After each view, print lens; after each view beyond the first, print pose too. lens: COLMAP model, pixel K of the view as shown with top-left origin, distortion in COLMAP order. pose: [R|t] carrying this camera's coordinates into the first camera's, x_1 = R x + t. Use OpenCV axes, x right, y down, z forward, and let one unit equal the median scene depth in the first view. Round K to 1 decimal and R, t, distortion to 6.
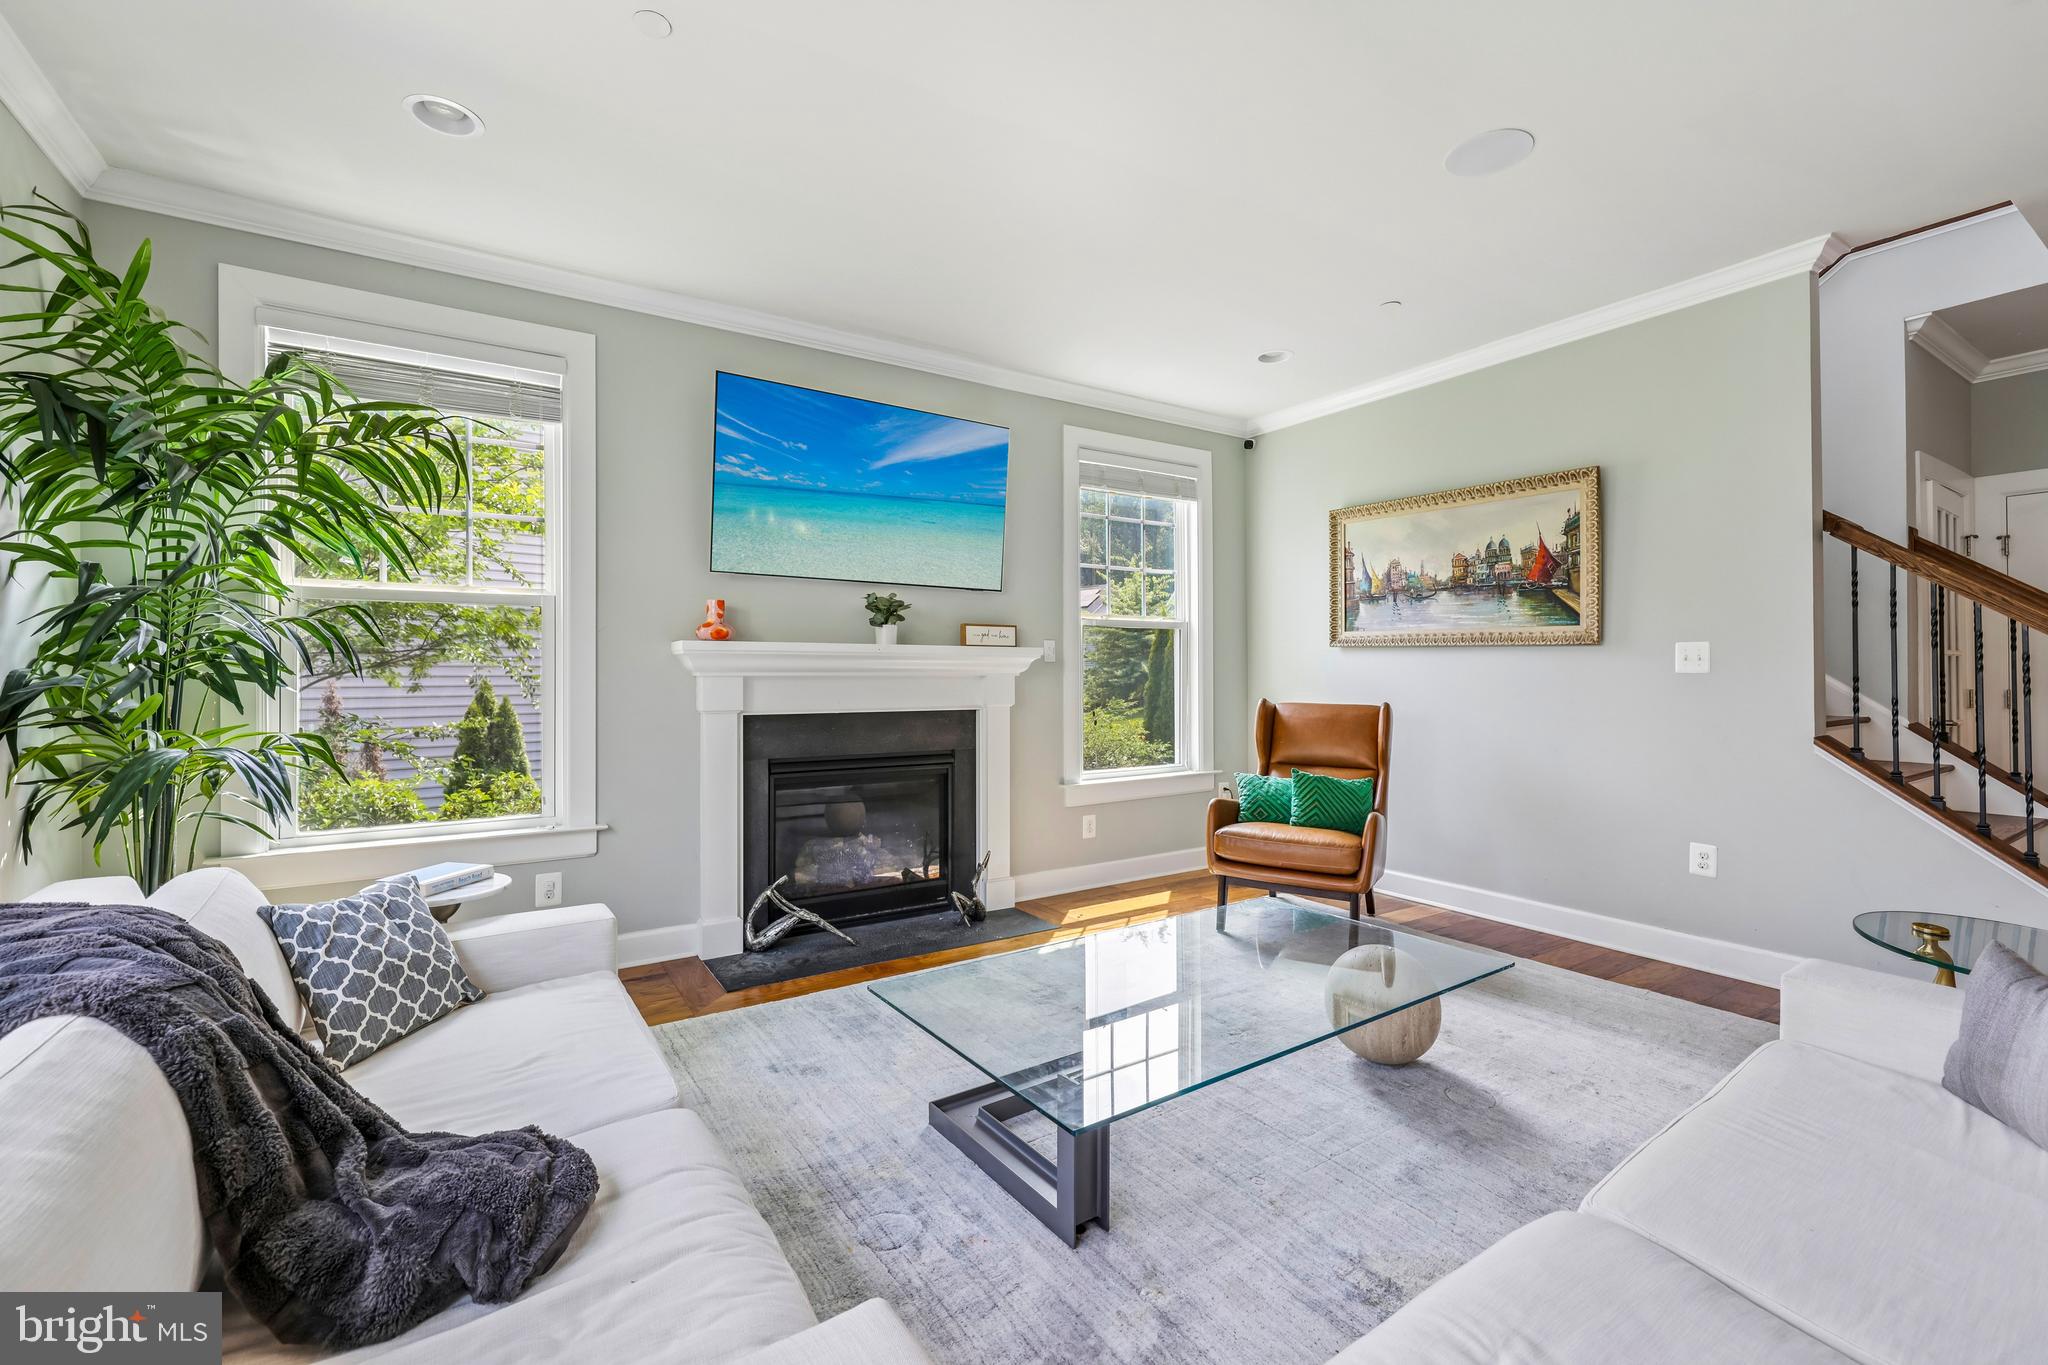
lens RADIAL K [[855.0, 0, 1014.5], [0, 855.0, 669.1], [0, 0, 1]] dist [-0.000952, -0.000142]
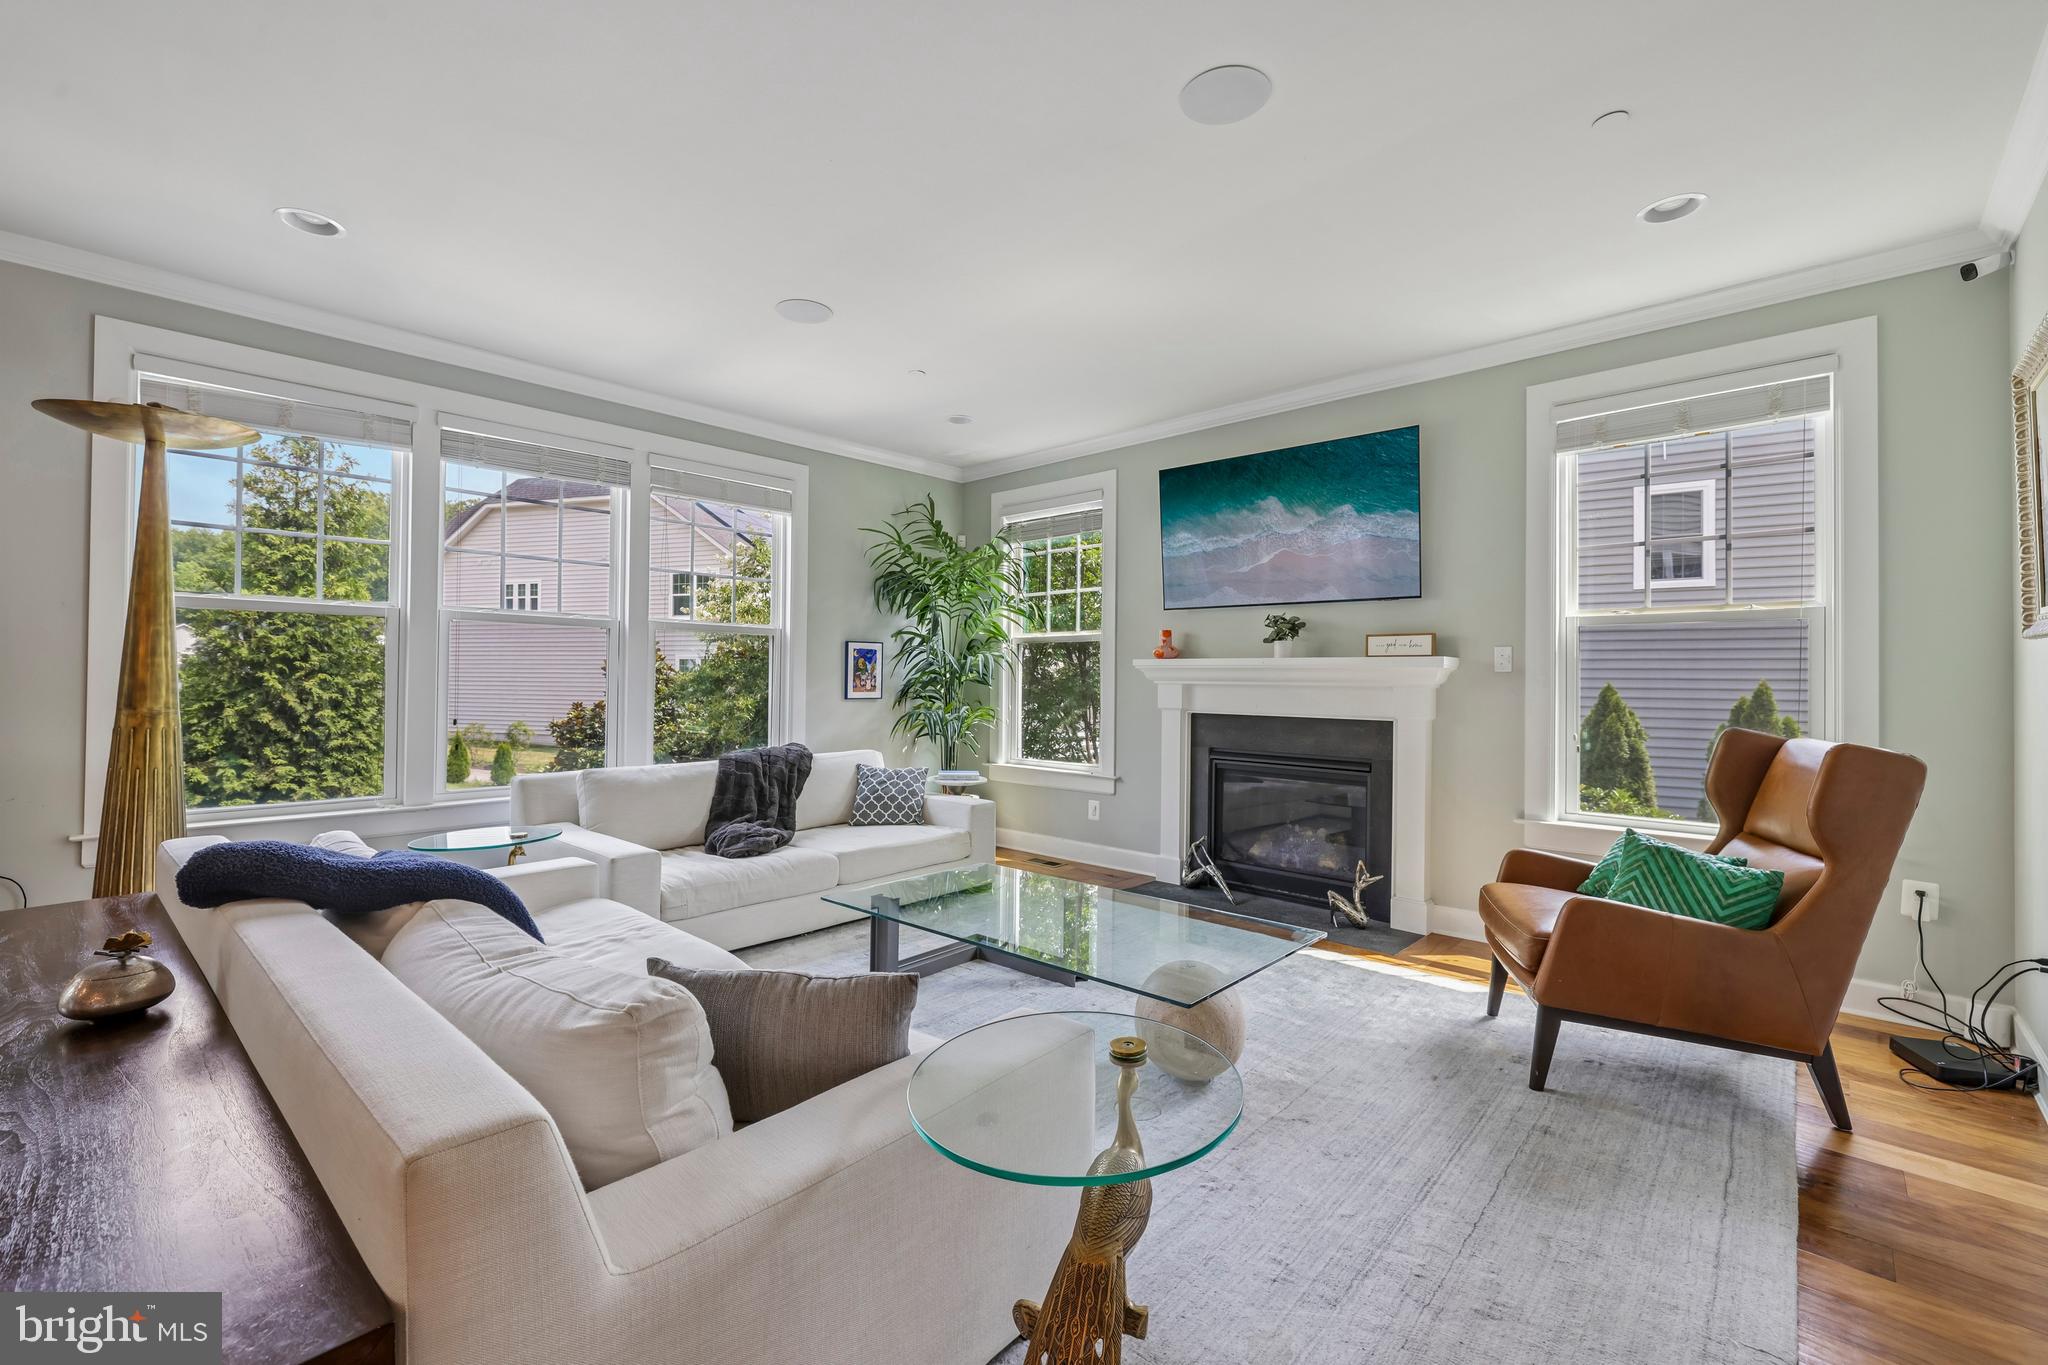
lens RADIAL K [[855.0, 0, 1014.5], [0, 855.0, 669.1], [0, 0, 1]] dist [-0.000952, -0.000142]
pose [[0.250788, -0.009587, -0.967995, 0.896643], [-0.006344, 0.999913, -0.011547, 0.002394], [0.968021, 0.009037, 0.250705, 0.375362]]
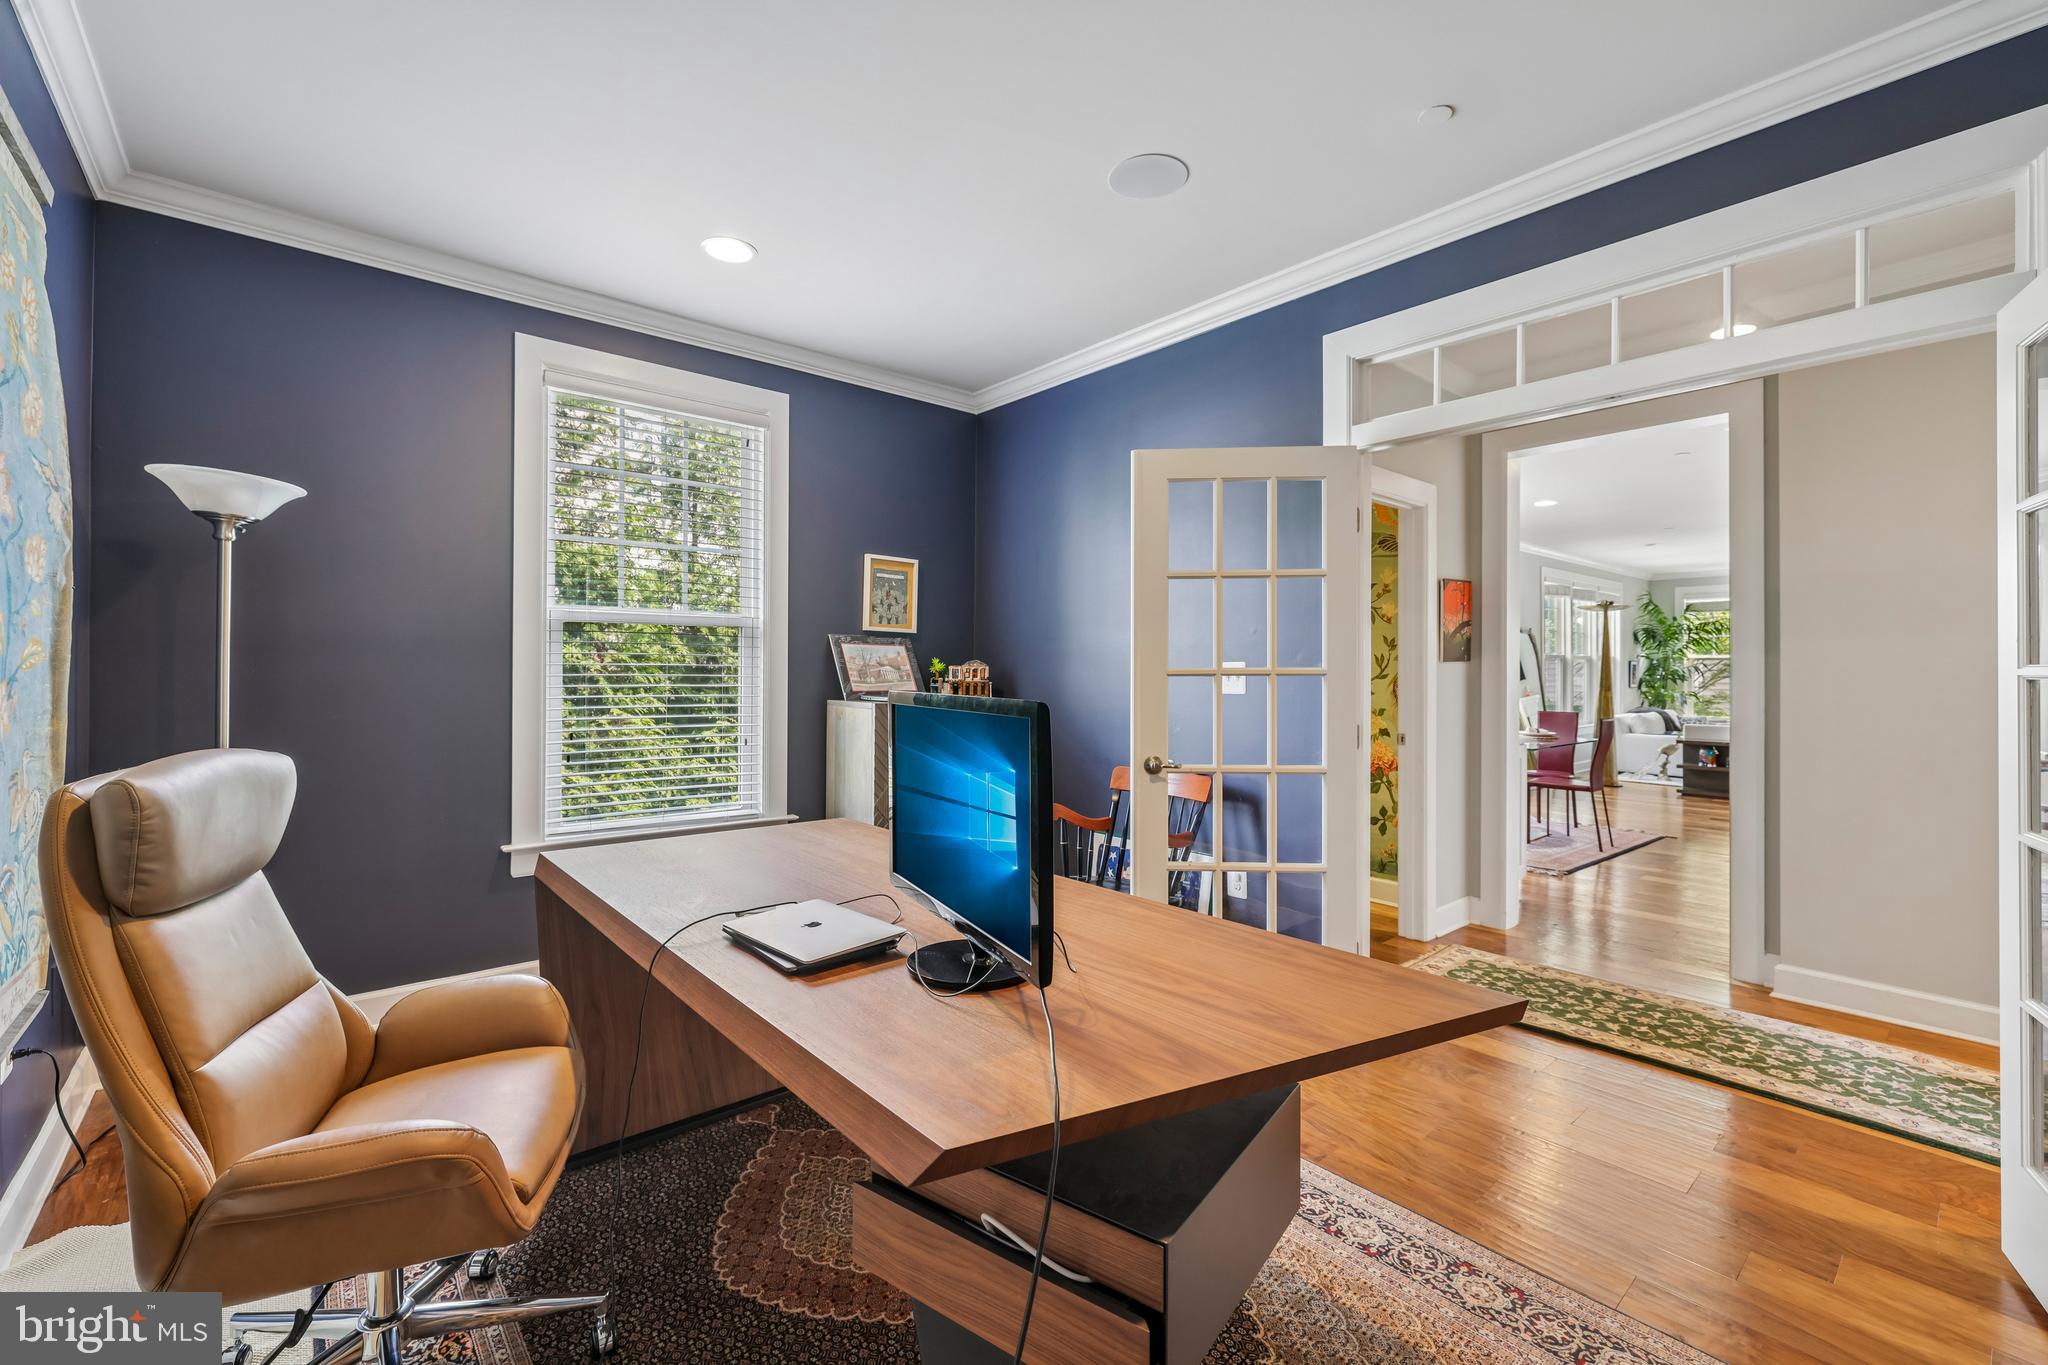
lens RADIAL K [[855.0, 0, 1014.5], [0, 855.0, 669.1], [0, 0, 1]] dist [-0.000952, -0.000142]
pose [[0.137903, -0.003549, -0.990439, 2.267016], [0.002082, 0.999992, -0.003293, -0.026174], [0.990444, -0.001608, 0.137909, -2.280692]]
